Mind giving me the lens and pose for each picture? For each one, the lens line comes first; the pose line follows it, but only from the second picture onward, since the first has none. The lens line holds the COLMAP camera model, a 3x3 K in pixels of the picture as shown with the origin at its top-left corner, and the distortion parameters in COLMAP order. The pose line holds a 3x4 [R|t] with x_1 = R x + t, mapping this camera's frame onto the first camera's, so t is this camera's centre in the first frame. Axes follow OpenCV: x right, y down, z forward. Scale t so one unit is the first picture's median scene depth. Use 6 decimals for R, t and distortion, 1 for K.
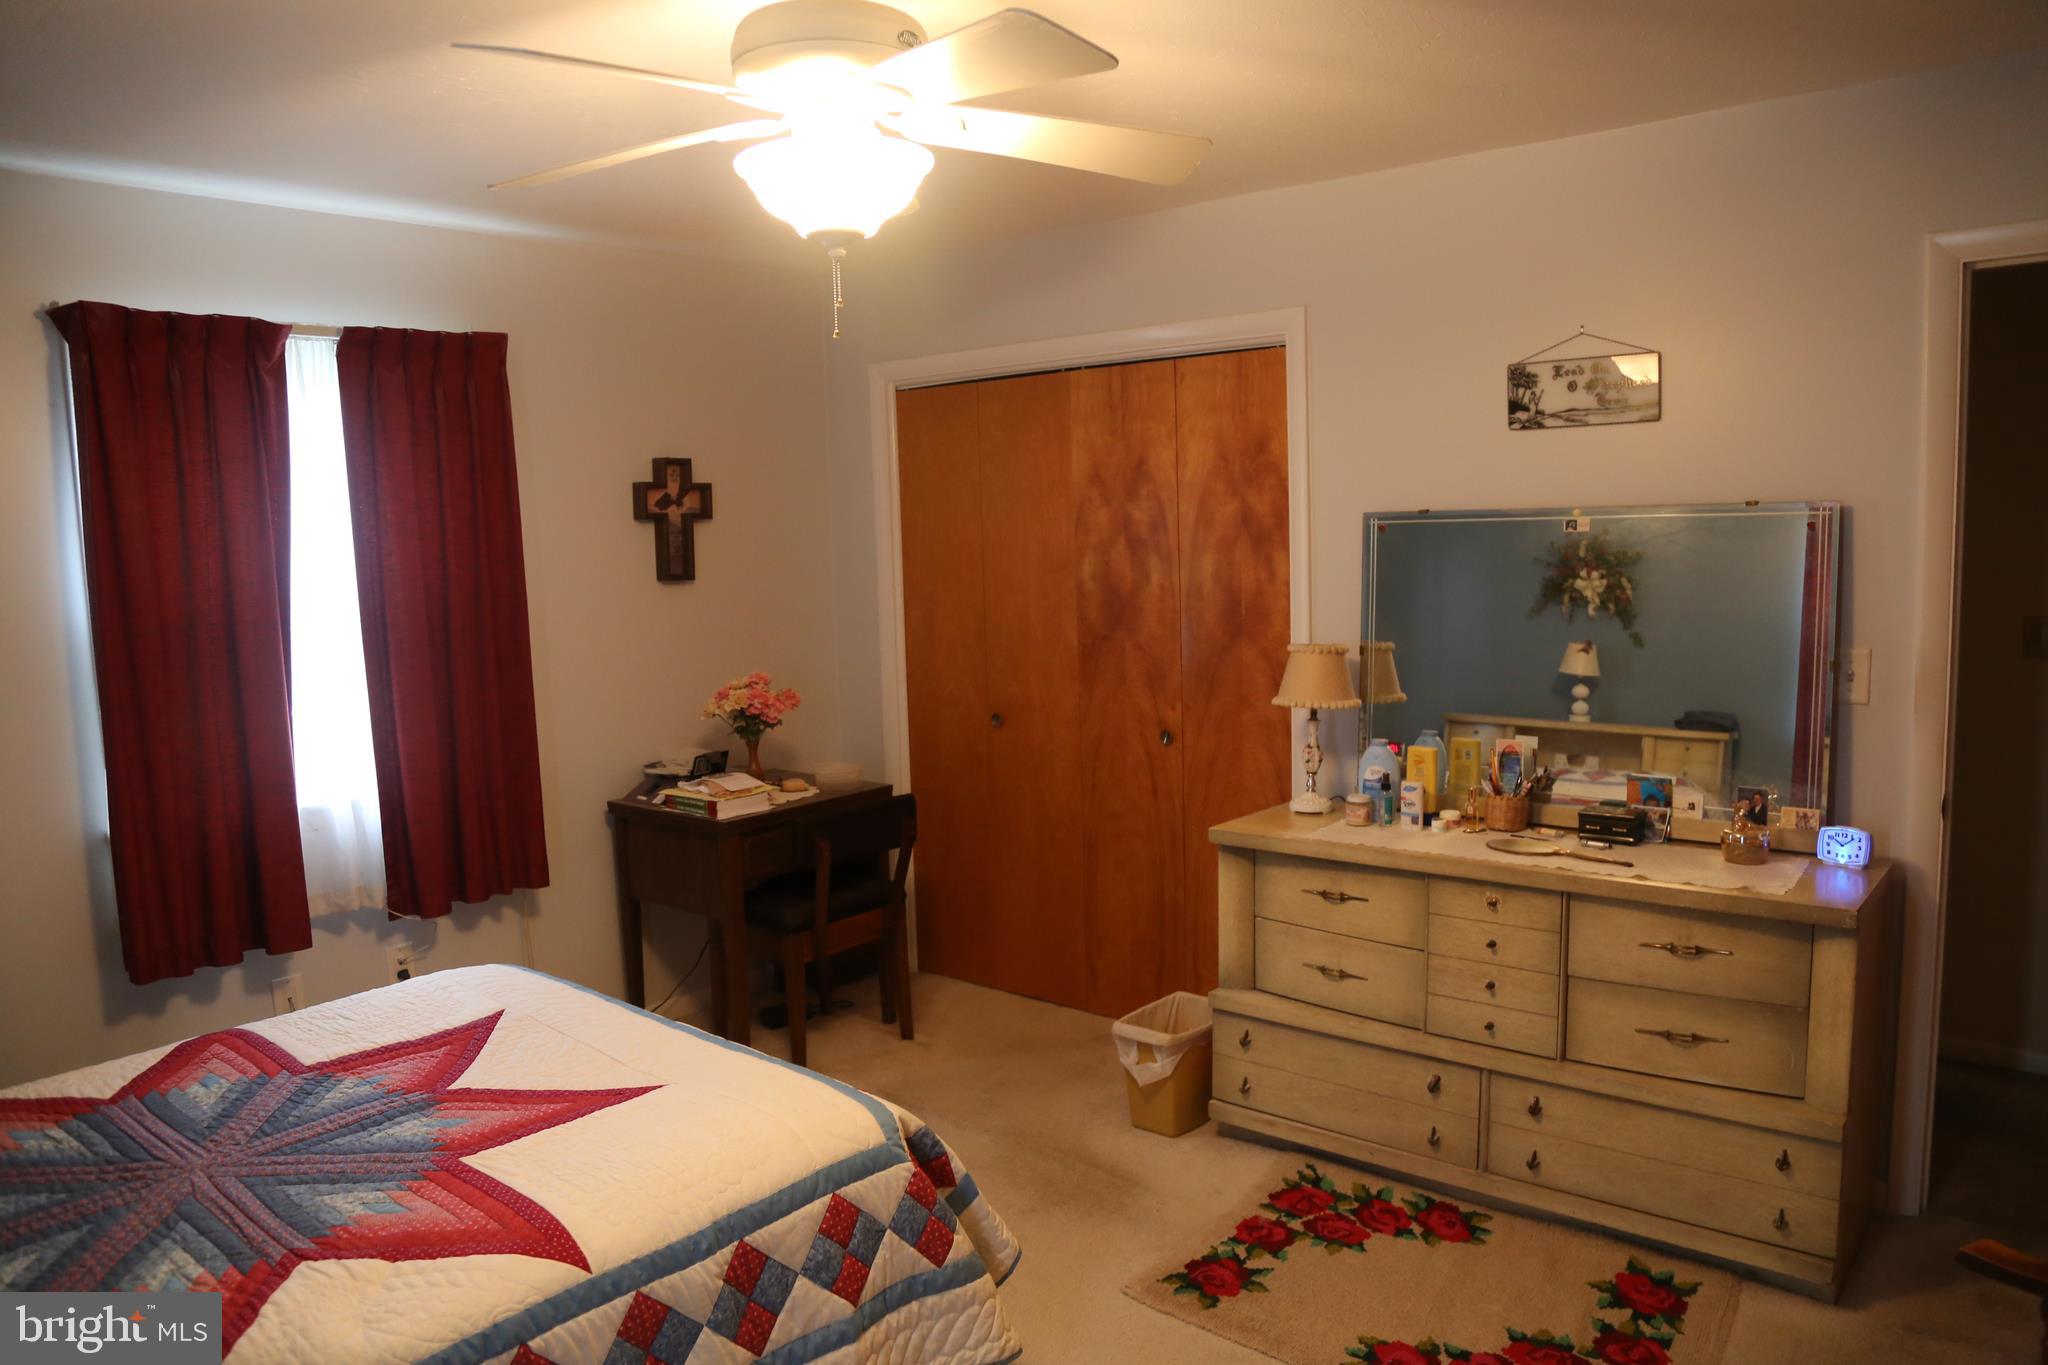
lens RADIAL K [[1395.3, 0, 1017.7], [0, 1395.3, 689.2], [0, 0, 1]] dist [-0.108969, 0.046022]
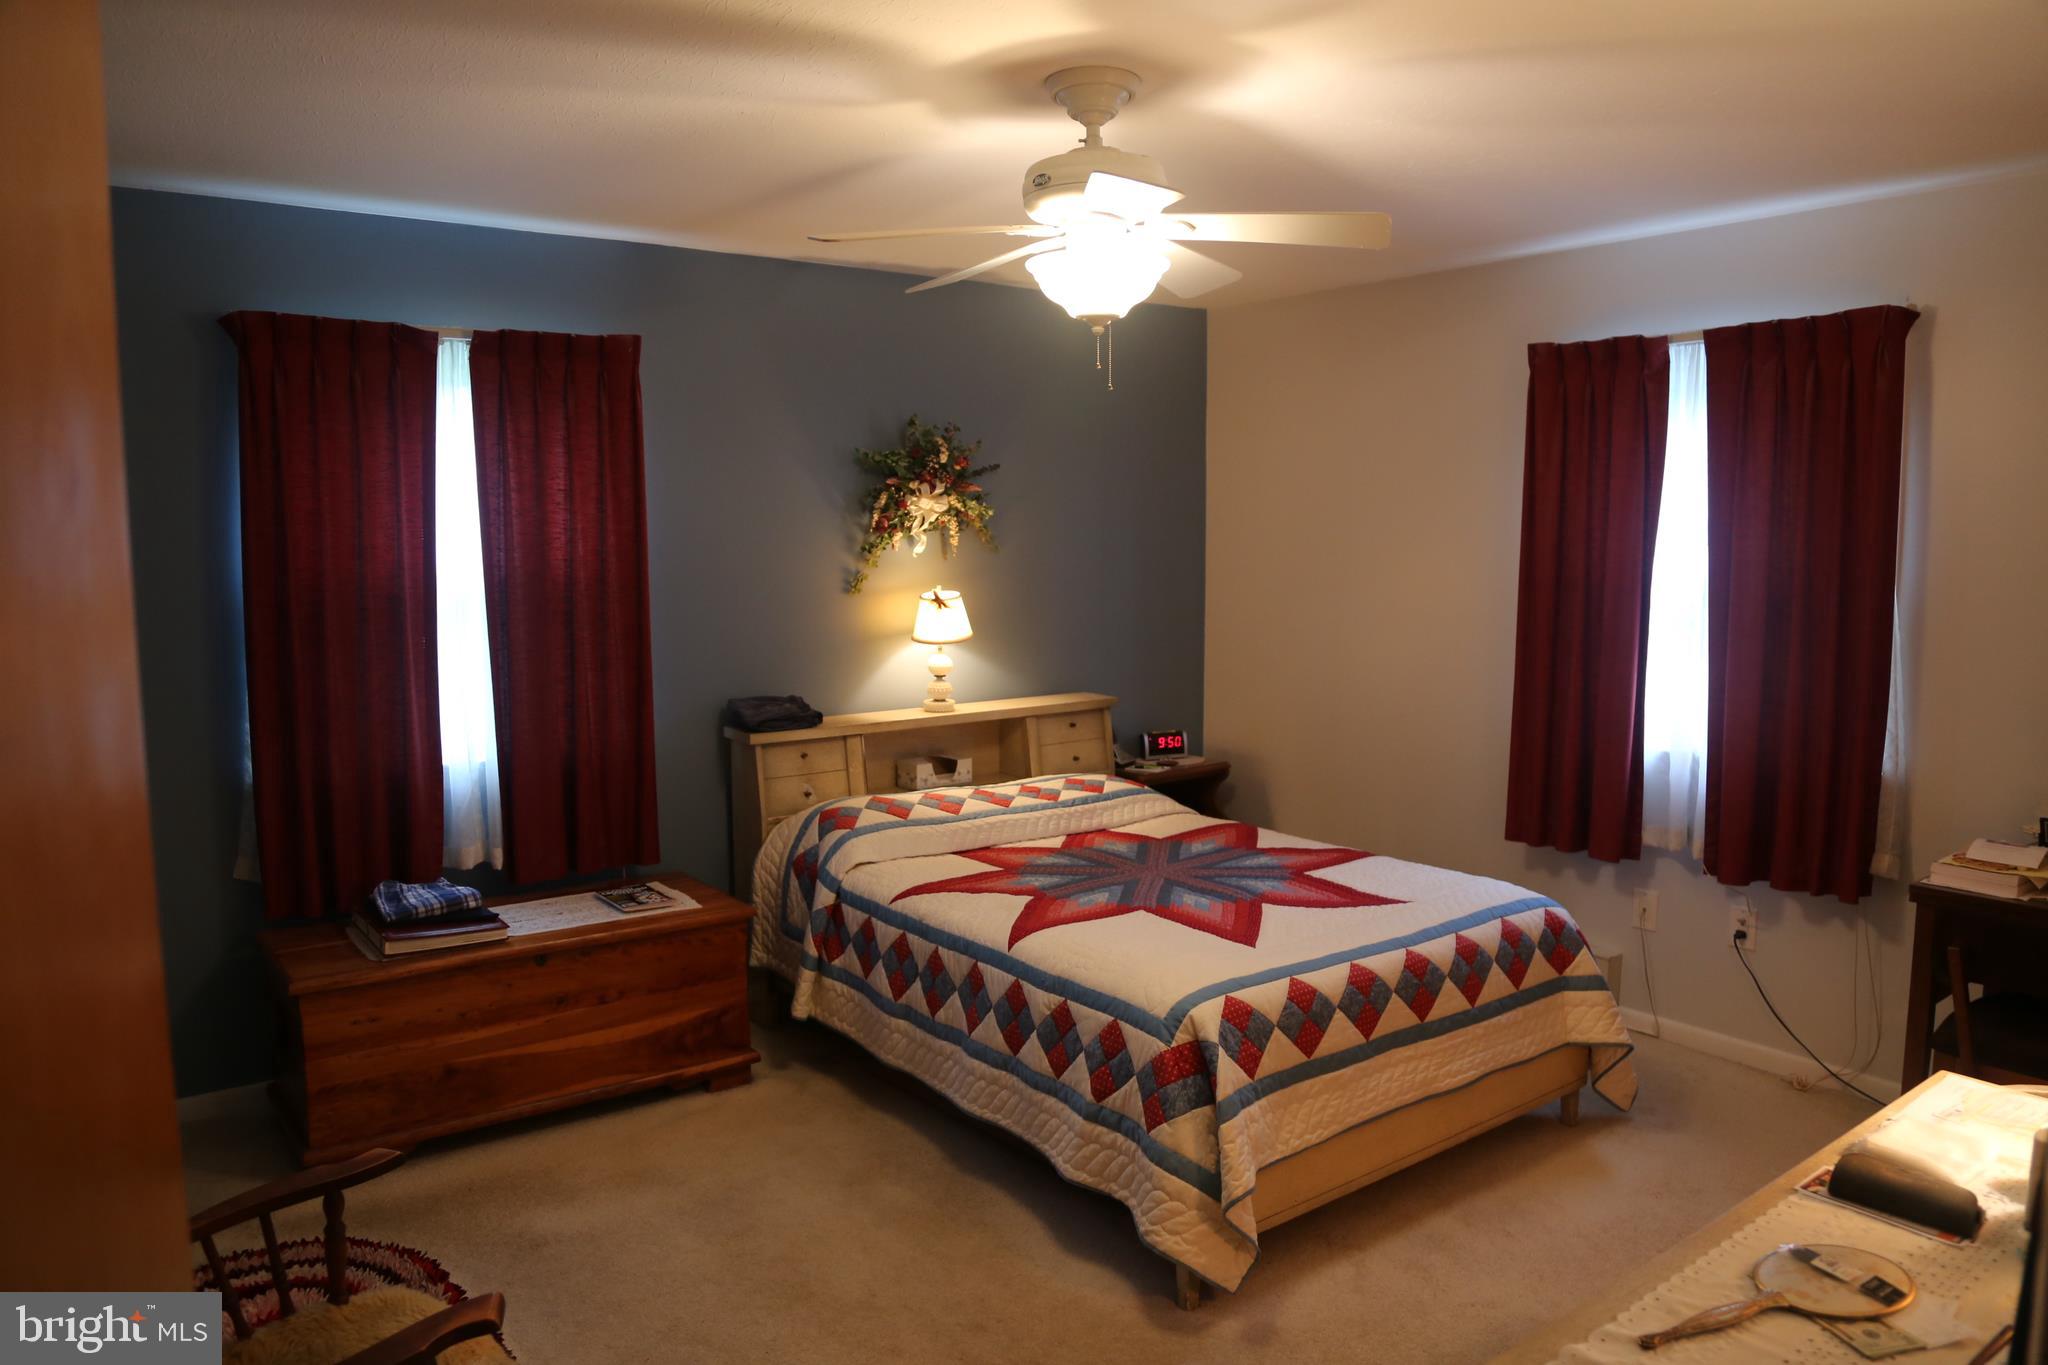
lens RADIAL K [[1395.3, 0, 1016.6], [0, 1395.3, 681.0], [0, 0, 1]] dist [-0.108969, 0.046022]
pose [[-0.228263, 0.140168, -0.963457, 1.005460], [-0.096987, 0.981386, 0.165755, -0.156974], [0.968757, 0.131278, -0.210420, 0.988285]]
